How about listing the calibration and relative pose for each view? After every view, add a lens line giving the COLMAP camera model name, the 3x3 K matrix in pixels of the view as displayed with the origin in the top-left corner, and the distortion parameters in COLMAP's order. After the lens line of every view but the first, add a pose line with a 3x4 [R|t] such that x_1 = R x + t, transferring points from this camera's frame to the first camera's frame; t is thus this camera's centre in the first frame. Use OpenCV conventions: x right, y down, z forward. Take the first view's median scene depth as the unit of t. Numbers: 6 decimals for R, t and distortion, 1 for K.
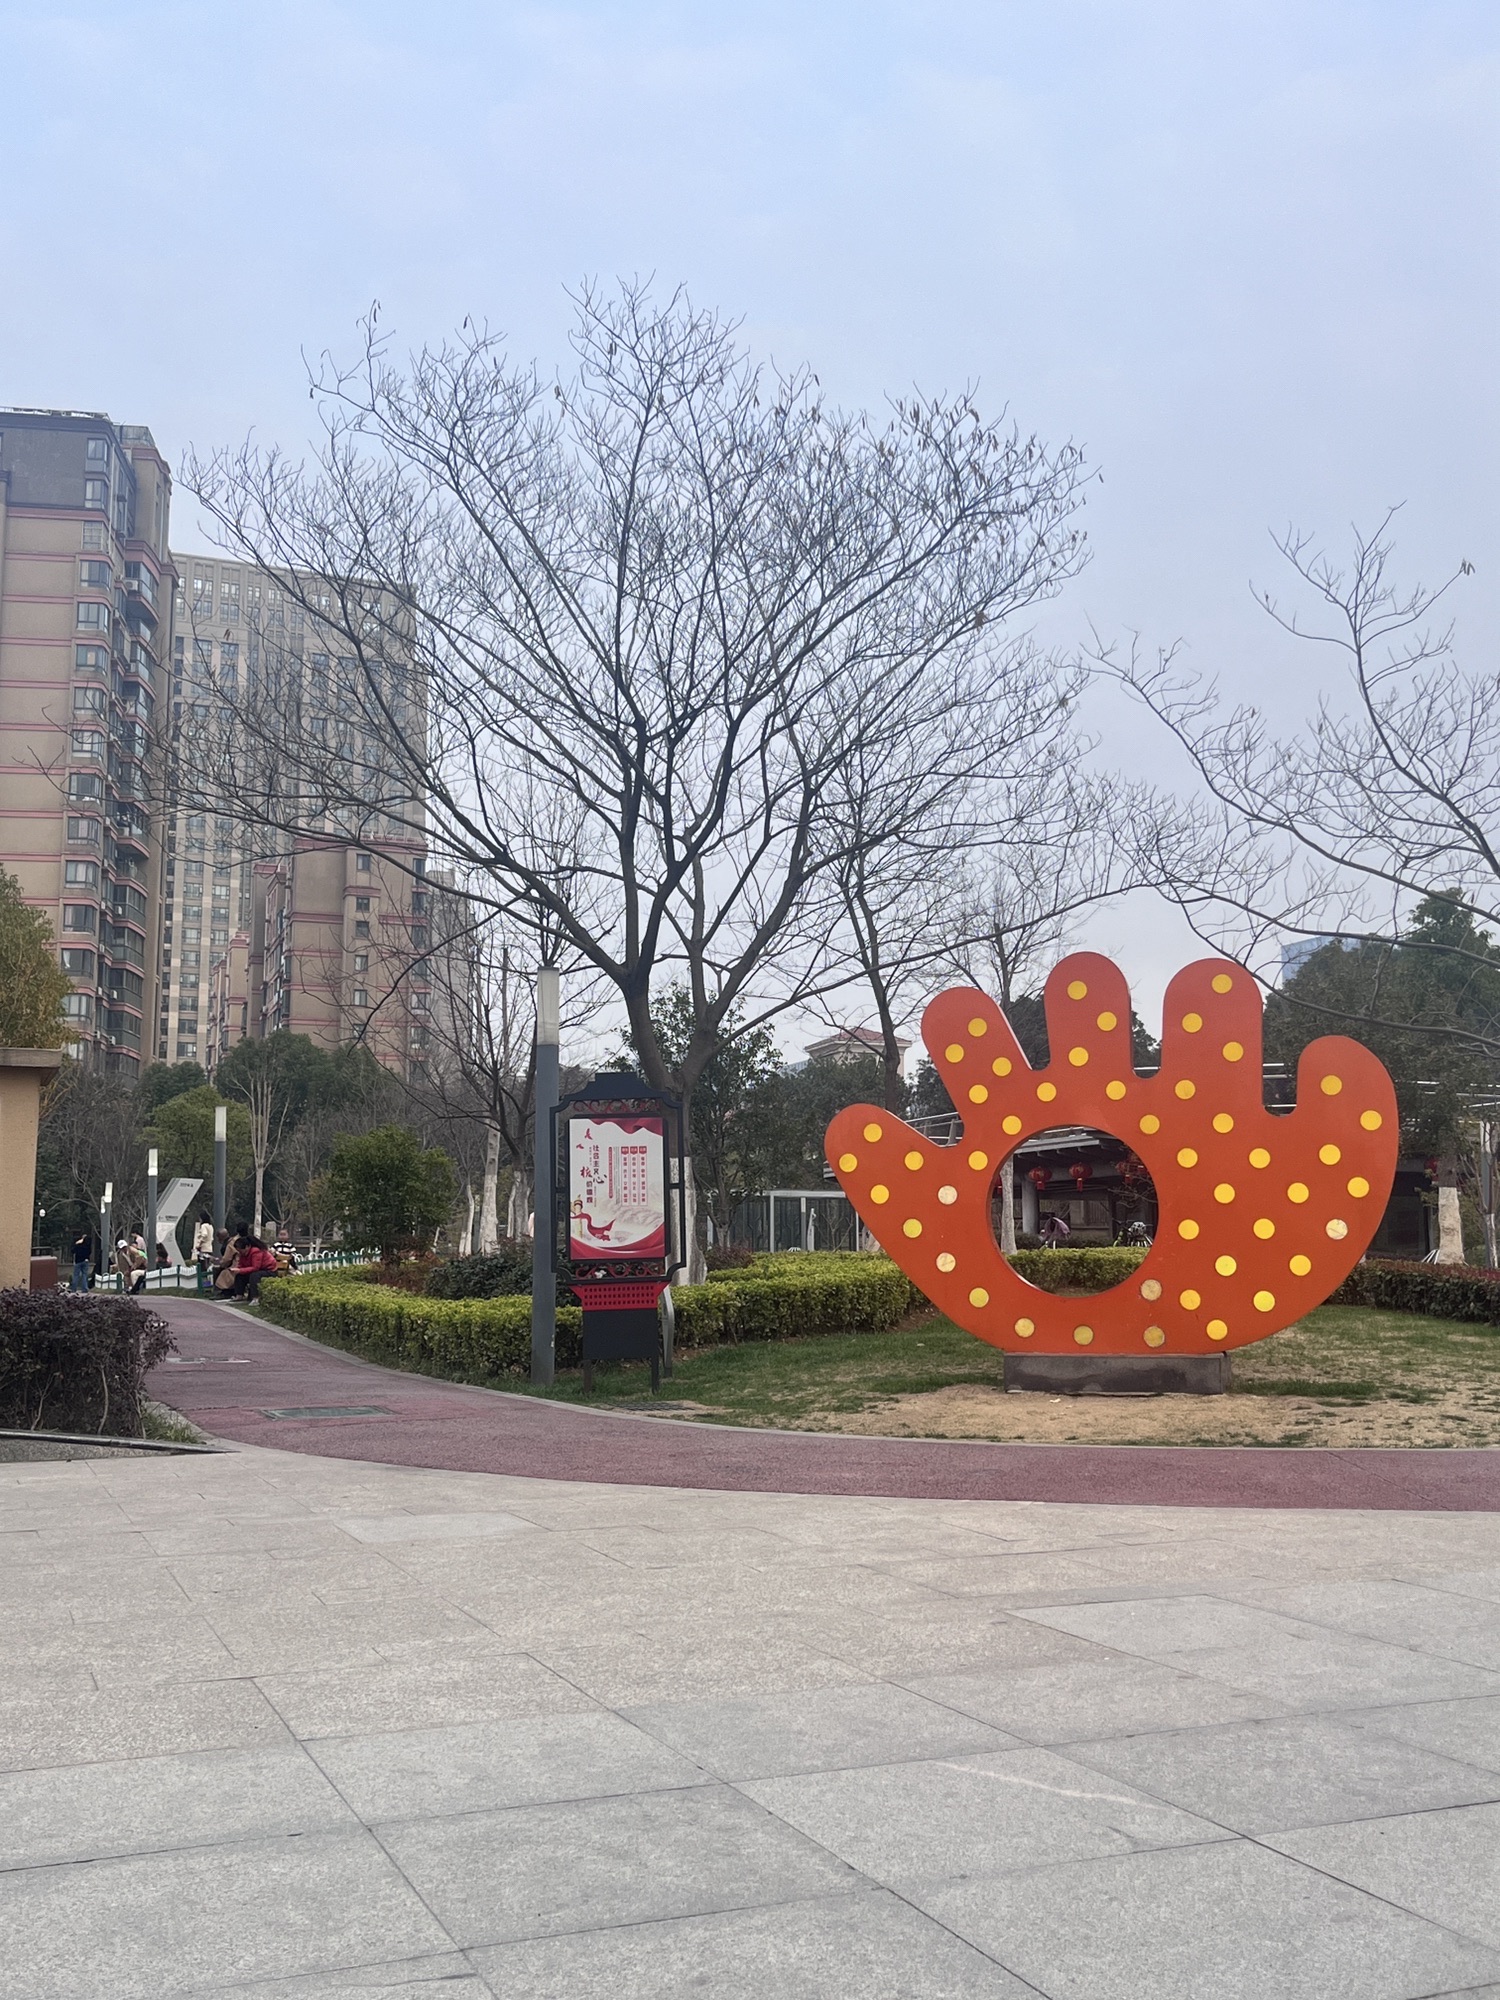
lens RADIAL K [[1931.7, 0, 758.6], [0, 1931.7, 985.6], [0, 0, 1]] dist [0.056688, 0.000000]
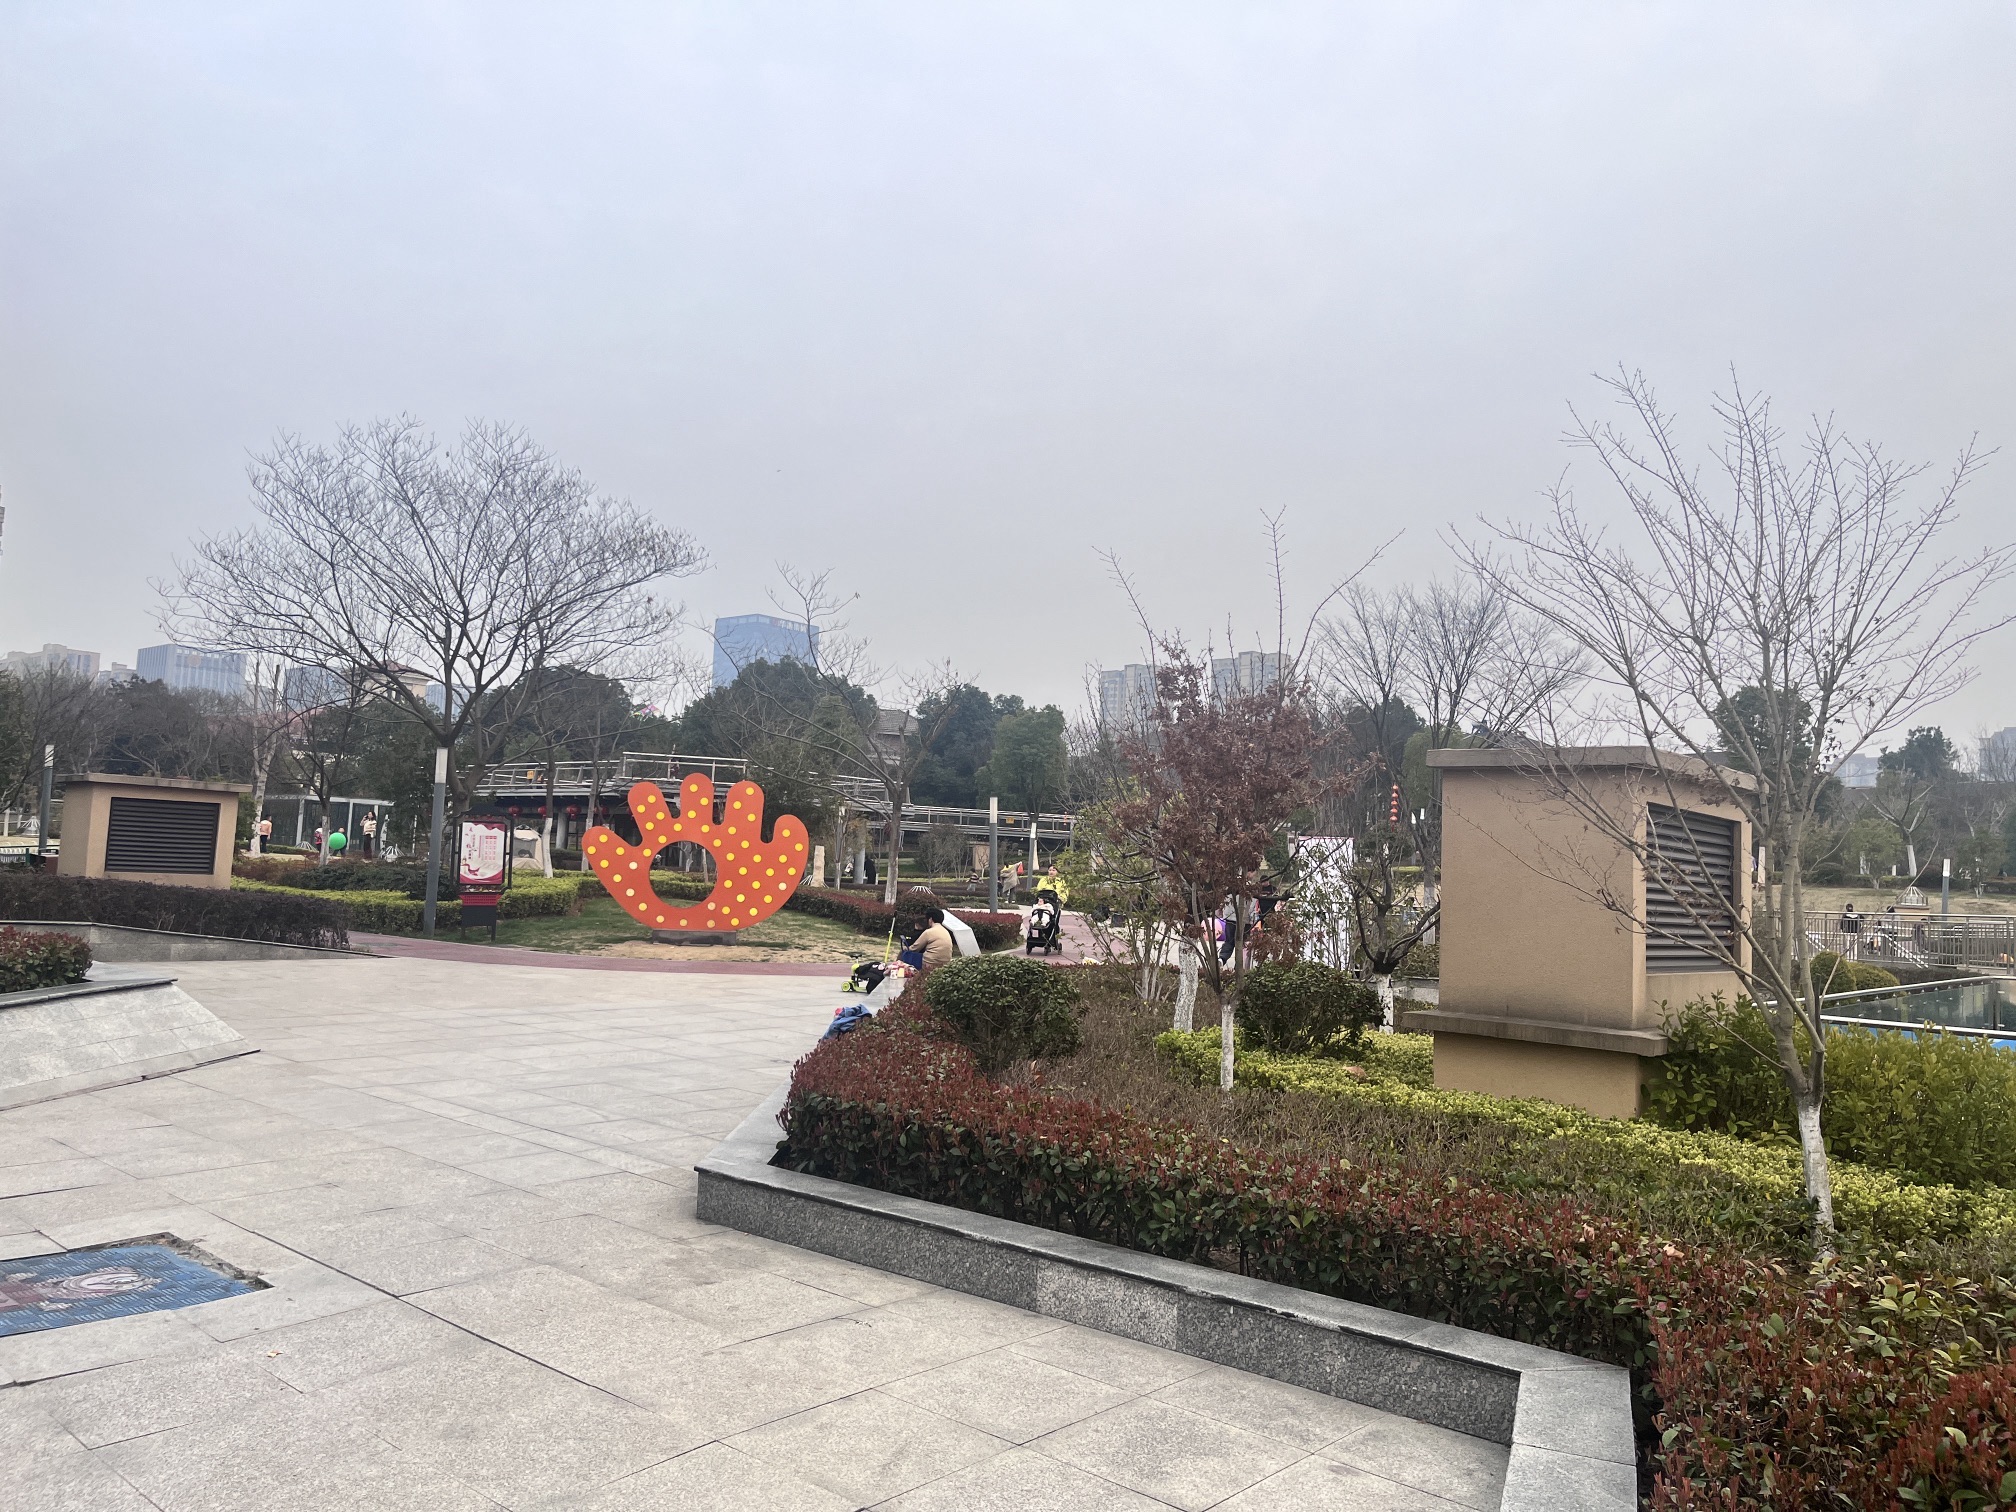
lens RADIAL K [[1518.5, 0, 1015.9], [0, 1518.5, 756.9], [0, 0, 1]] dist [-0.000598, -0.000983]
pose [[0.889712, 0.077788, 0.449846, -0.358120], [-0.112953, 0.992248, 0.051821, -0.189324], [-0.442328, -0.096917, 0.891601, -0.956714]]
